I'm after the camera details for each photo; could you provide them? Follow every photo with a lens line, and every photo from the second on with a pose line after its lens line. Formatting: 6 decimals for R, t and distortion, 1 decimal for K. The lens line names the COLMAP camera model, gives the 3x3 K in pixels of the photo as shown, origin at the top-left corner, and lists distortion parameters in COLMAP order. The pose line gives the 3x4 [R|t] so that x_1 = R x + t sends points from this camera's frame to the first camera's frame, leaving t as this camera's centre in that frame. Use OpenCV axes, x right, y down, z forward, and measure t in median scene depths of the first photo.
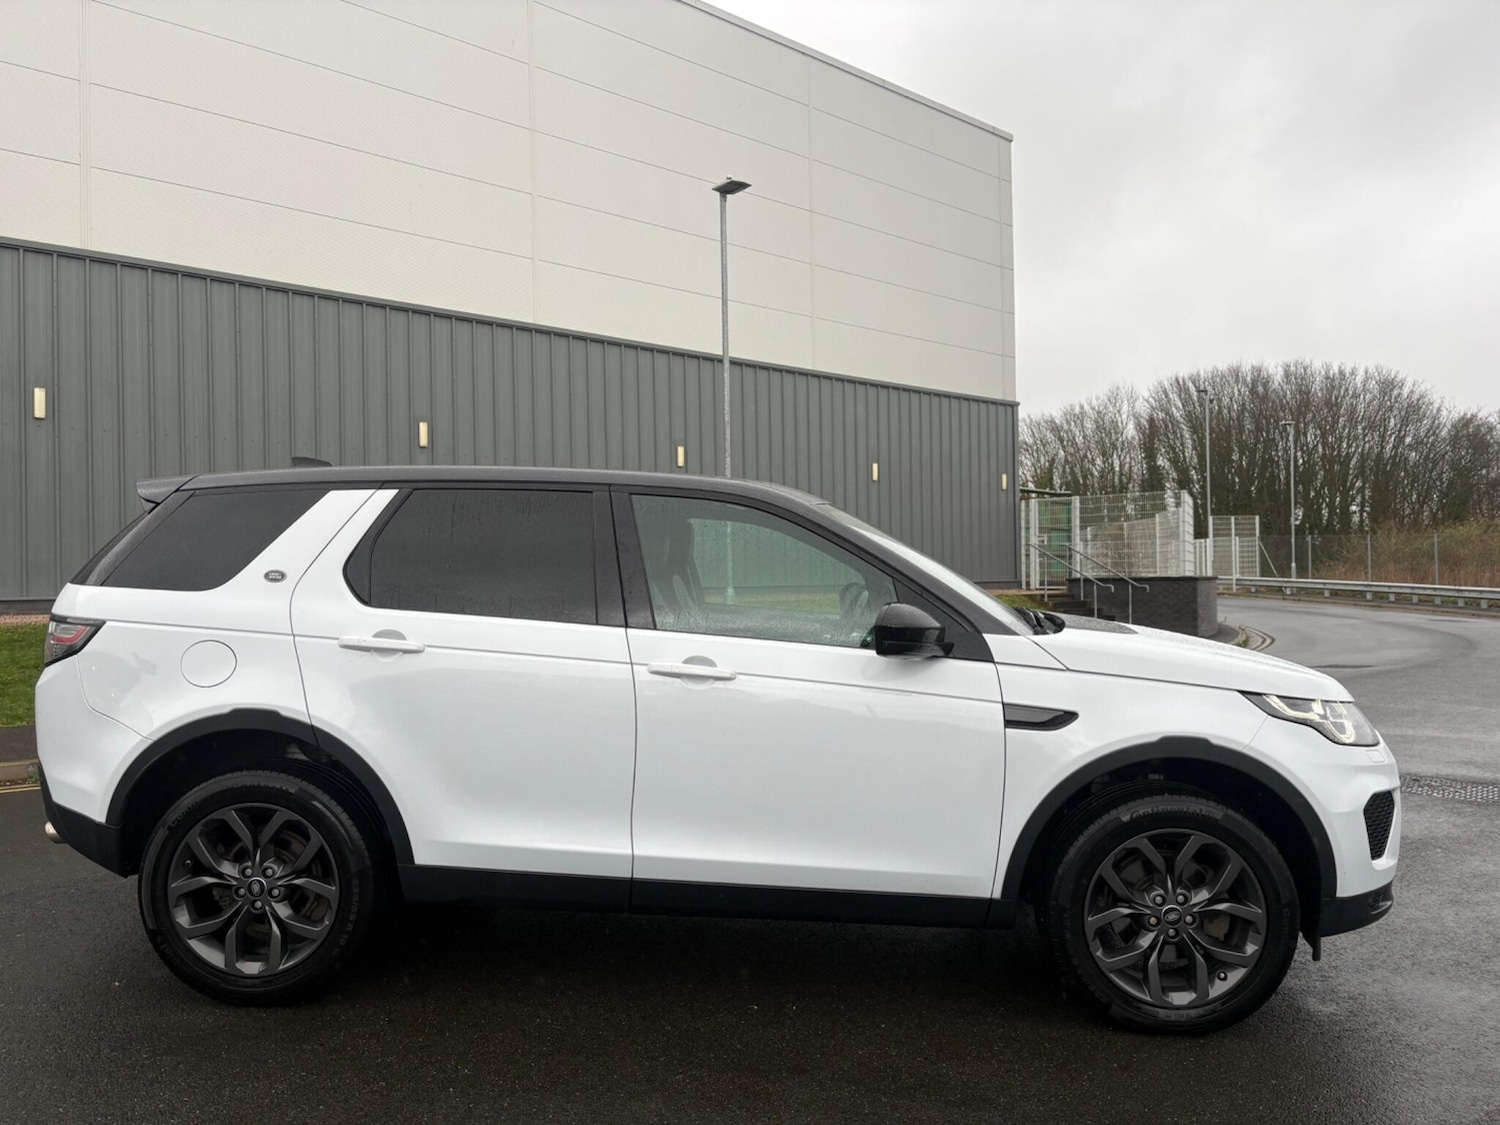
lens RADIAL K [[1104.4, 0, 714.5], [0, 1104.4, 571.4], [0, 0, 1]] dist [0.023764, -0.004755]
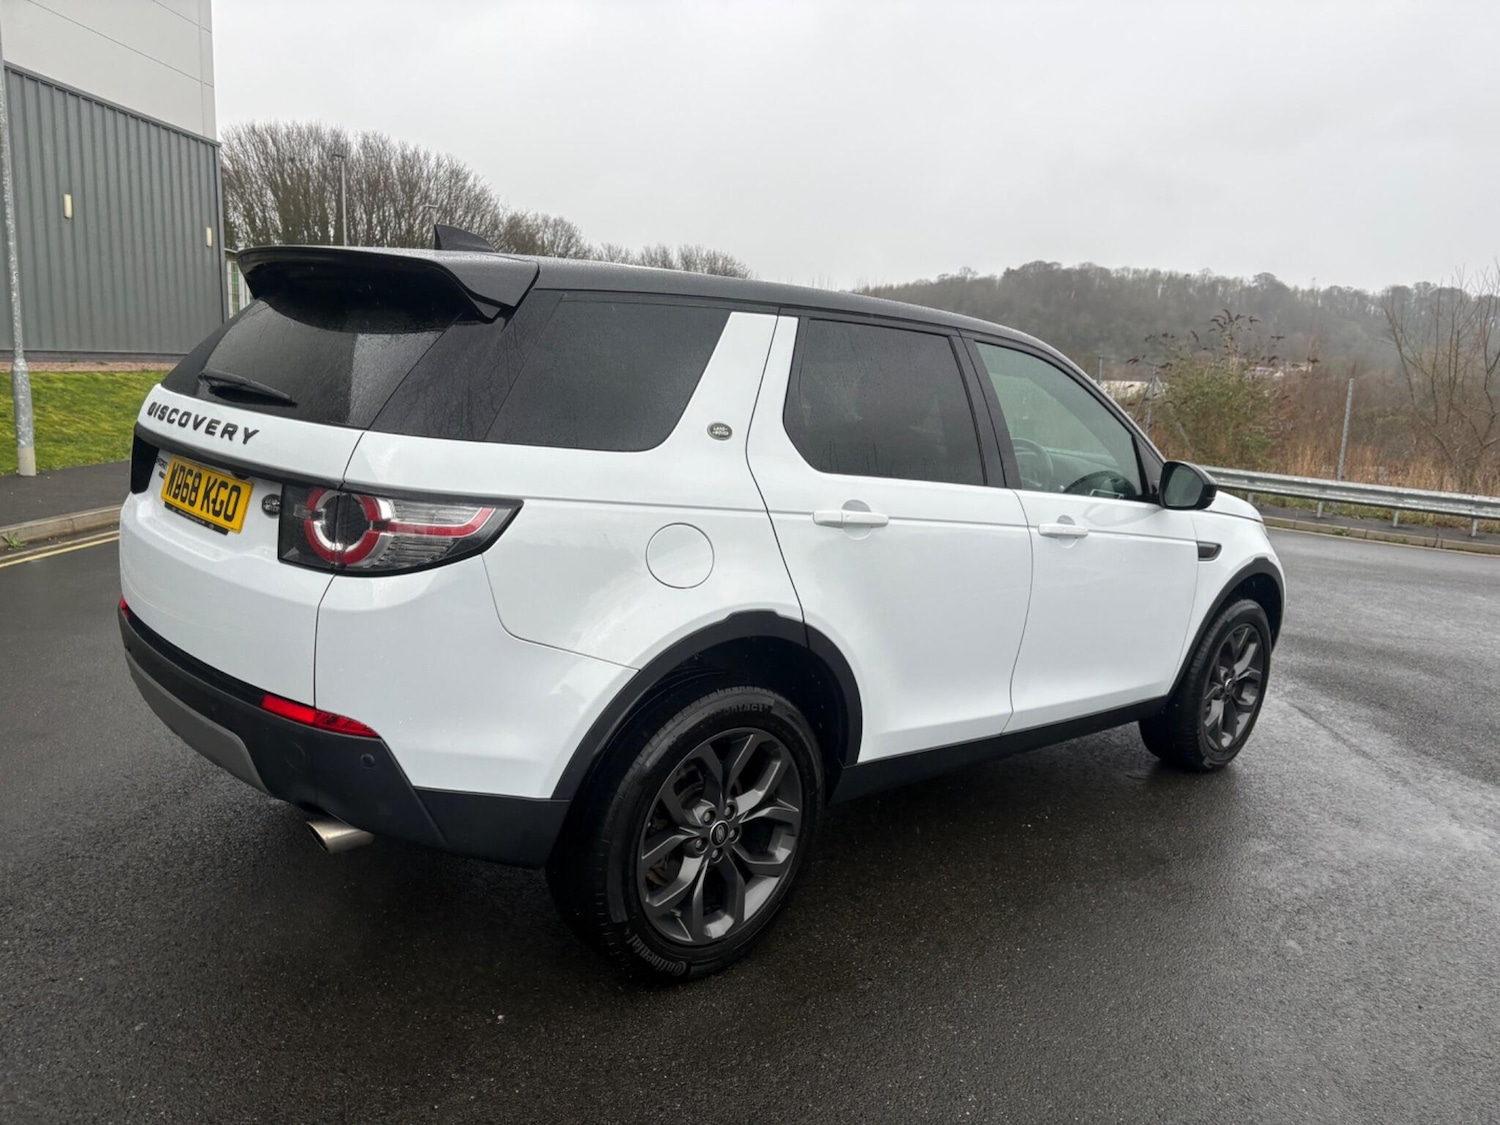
lens RADIAL K [[1119.0, 0, 750.0], [0, 1119.0, 562.5], [0, 0, 1]] dist [0.049082, -0.043985]
pose [[0.699246, -0.077985, 0.710615, -0.946598], [-0.060407, 0.984031, 0.167431, -0.036326], [-0.712324, -0.160002, 0.683369, 0.476852]]
